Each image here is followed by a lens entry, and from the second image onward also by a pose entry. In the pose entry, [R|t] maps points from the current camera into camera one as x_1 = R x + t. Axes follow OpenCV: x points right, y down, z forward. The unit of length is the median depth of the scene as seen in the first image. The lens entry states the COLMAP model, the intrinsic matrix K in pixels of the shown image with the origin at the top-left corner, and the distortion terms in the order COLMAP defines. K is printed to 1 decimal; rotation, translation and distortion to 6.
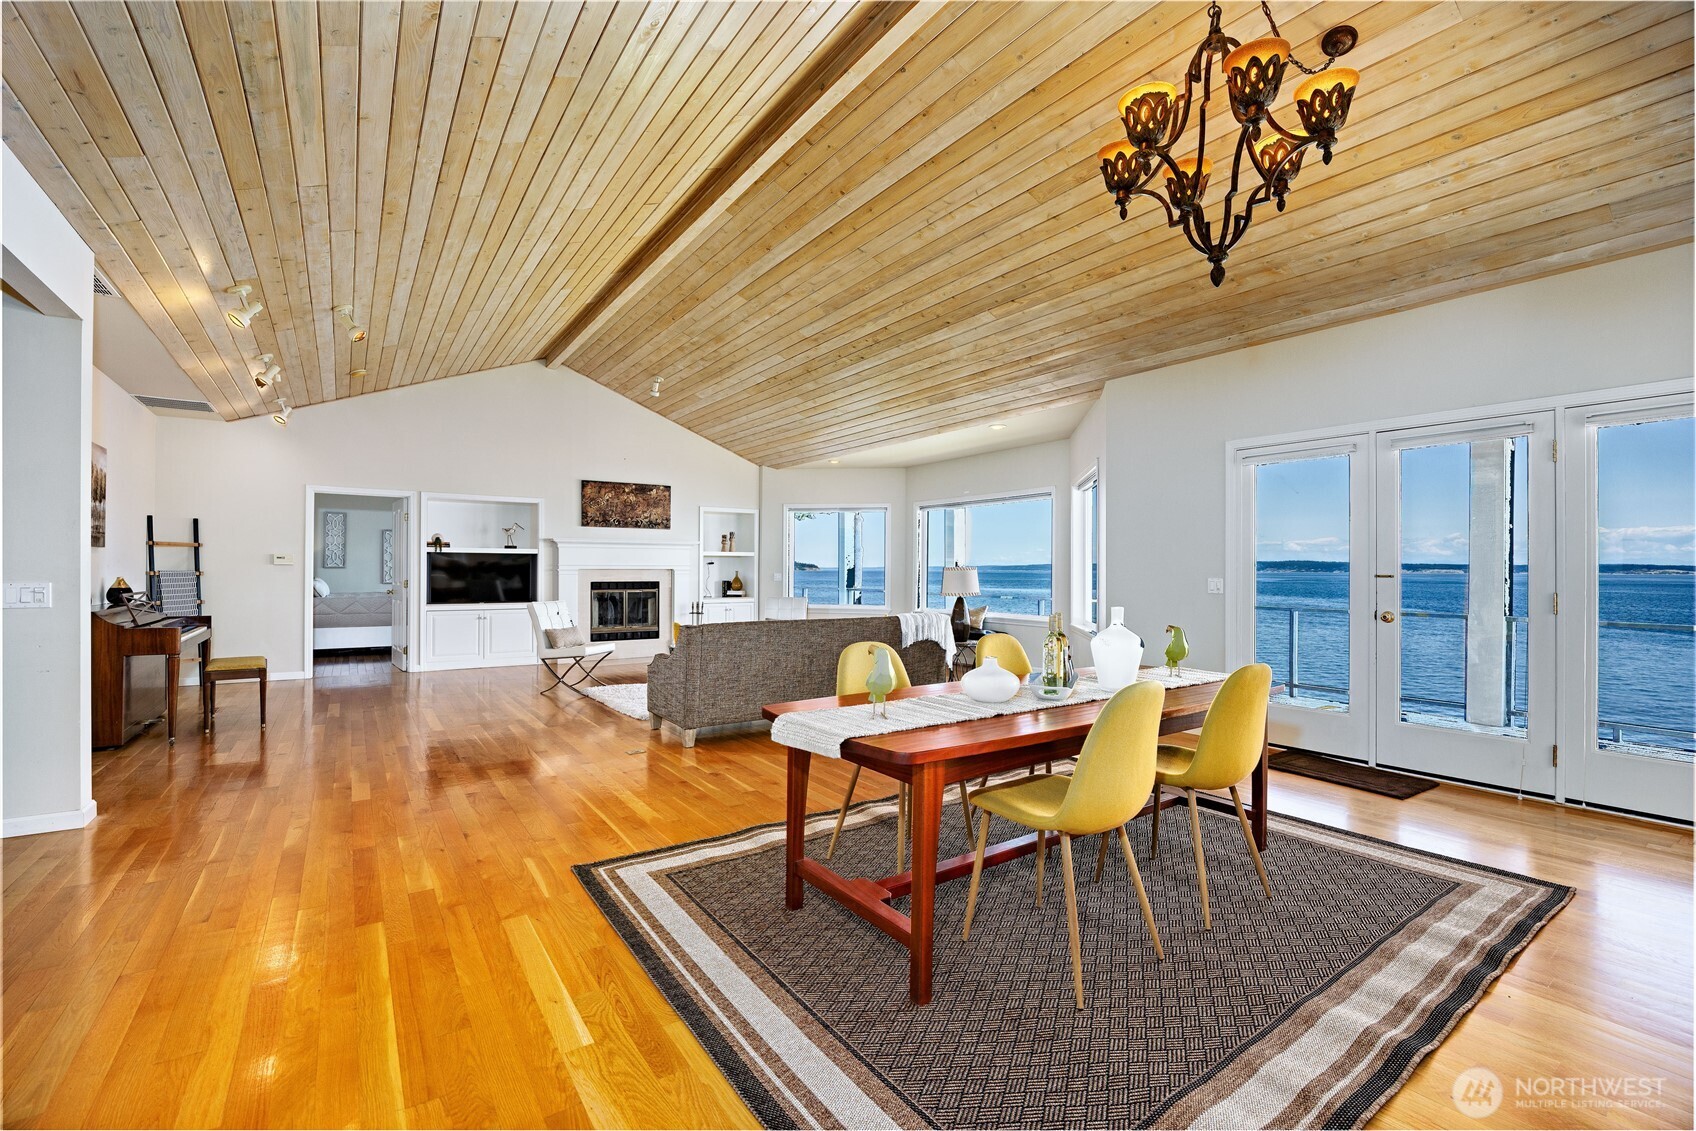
lens RADIAL K [[729.7, 0, 848.1], [0, 729.7, 567.9], [0, 0, 1]] dist [0.002772, 0.000121]
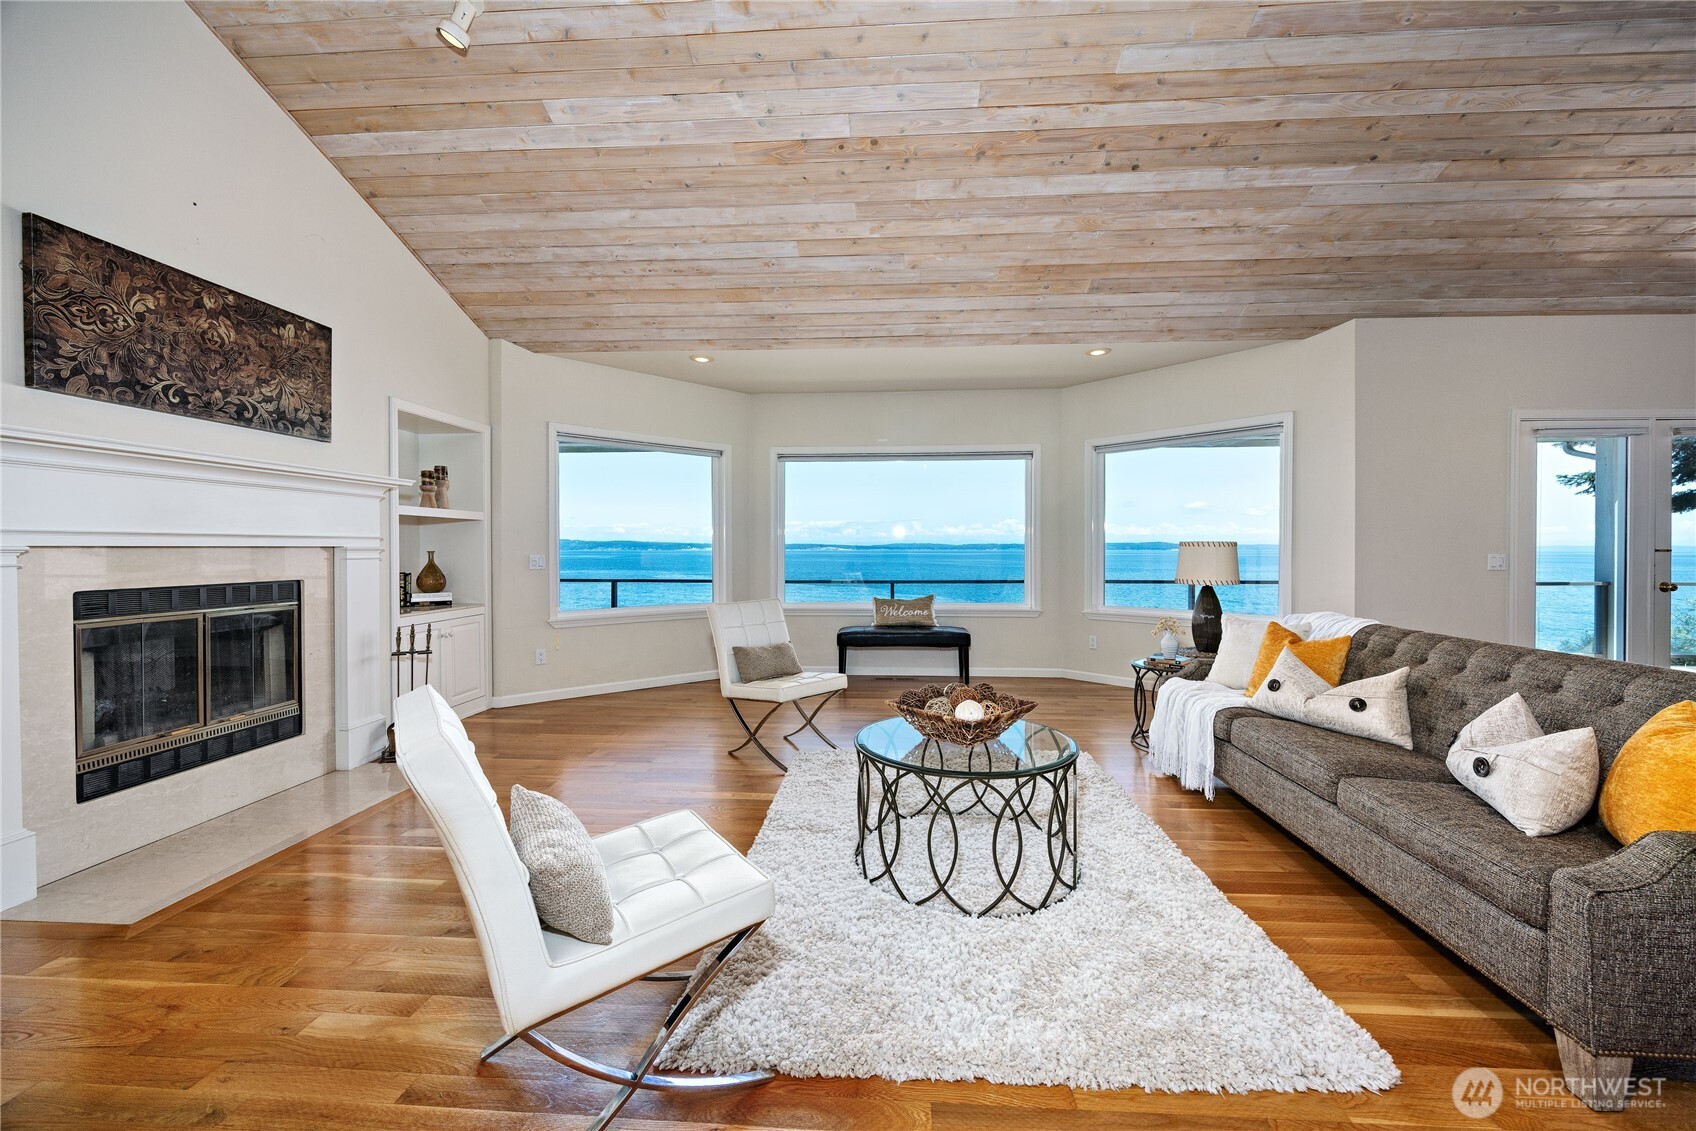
lens RADIAL K [[644.5, 0, 851.1], [0, 644.5, 552.8], [0, 0, 1]] dist [-0.001722, -0.000131]
pose [[0.617635, -0.009898, 0.786402, -0.349010], [0.001688, 0.999935, 0.011259, 0.001834], [-0.786463, -0.005626, 0.617612, 0.591708]]
